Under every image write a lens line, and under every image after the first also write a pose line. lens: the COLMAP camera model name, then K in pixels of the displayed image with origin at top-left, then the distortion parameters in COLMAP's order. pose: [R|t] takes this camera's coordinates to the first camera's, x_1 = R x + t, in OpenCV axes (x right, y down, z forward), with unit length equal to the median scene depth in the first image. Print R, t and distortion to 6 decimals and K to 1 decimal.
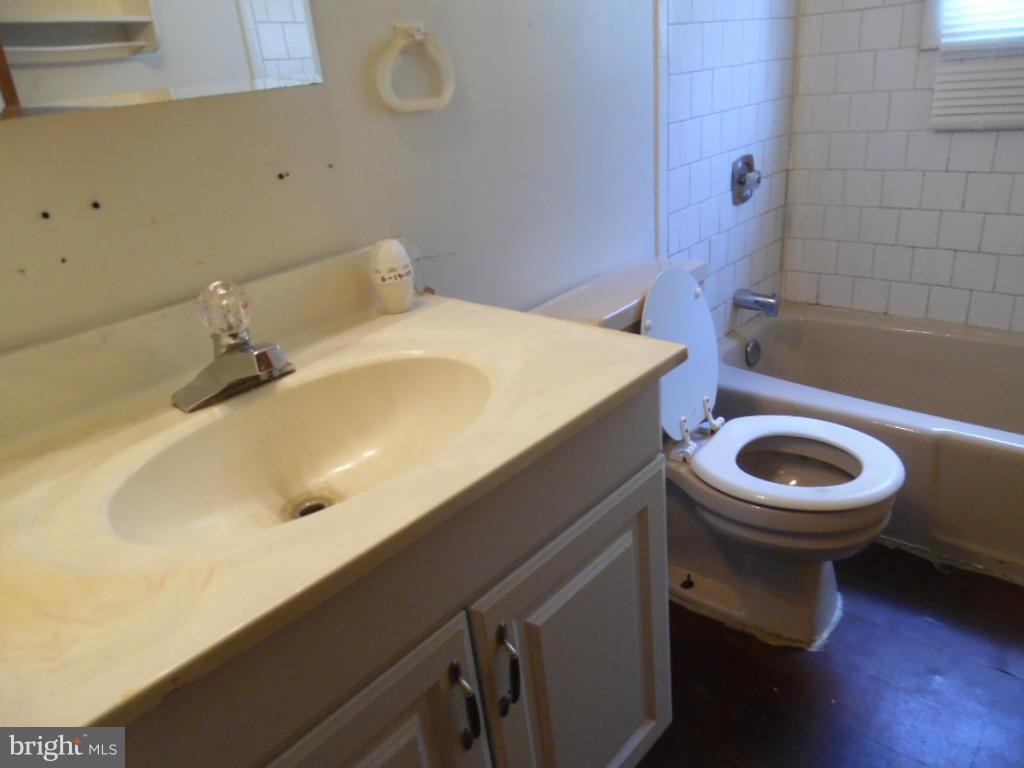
lens RADIAL K [[730.6, 0, 507.7], [0, 730.6, 386.5], [0, 0, 1]] dist [-0.006180, -0.000976]
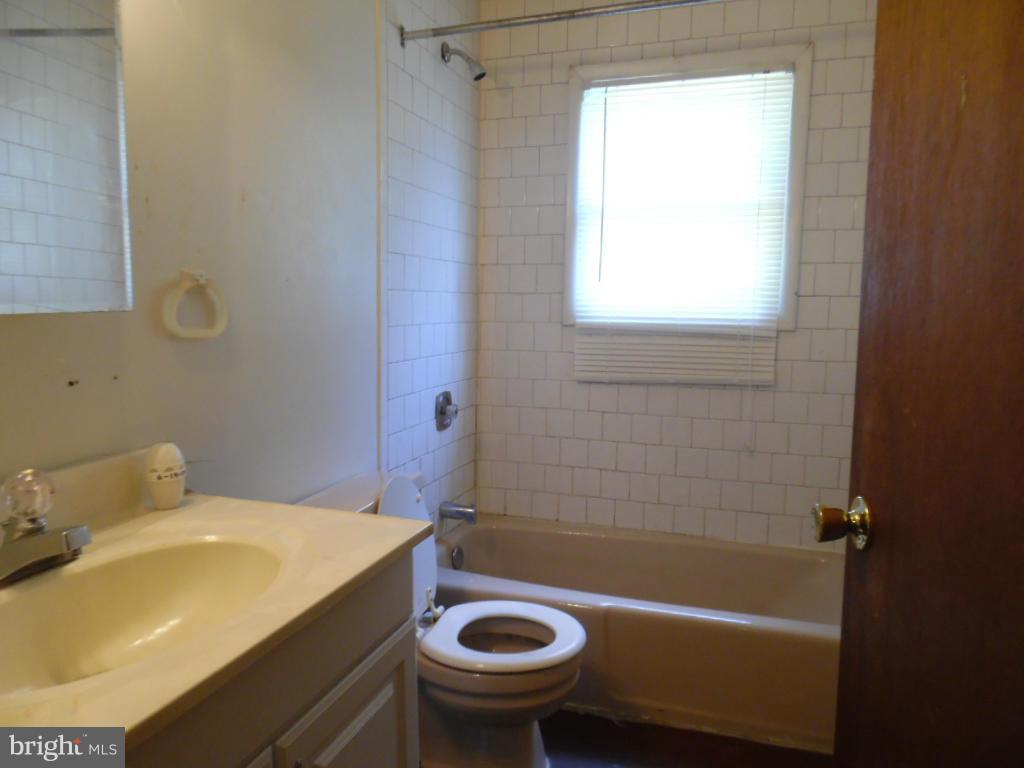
lens RADIAL K [[730.6, 0, 507.7], [0, 730.6, 386.5], [0, 0, 1]] dist [-0.006180, -0.000976]
pose [[0.913604, 0.055093, 0.402855, -0.097612], [0.072649, 0.952718, -0.295045, 0.060275], [-0.400062, 0.298821, 0.866404, -0.148490]]
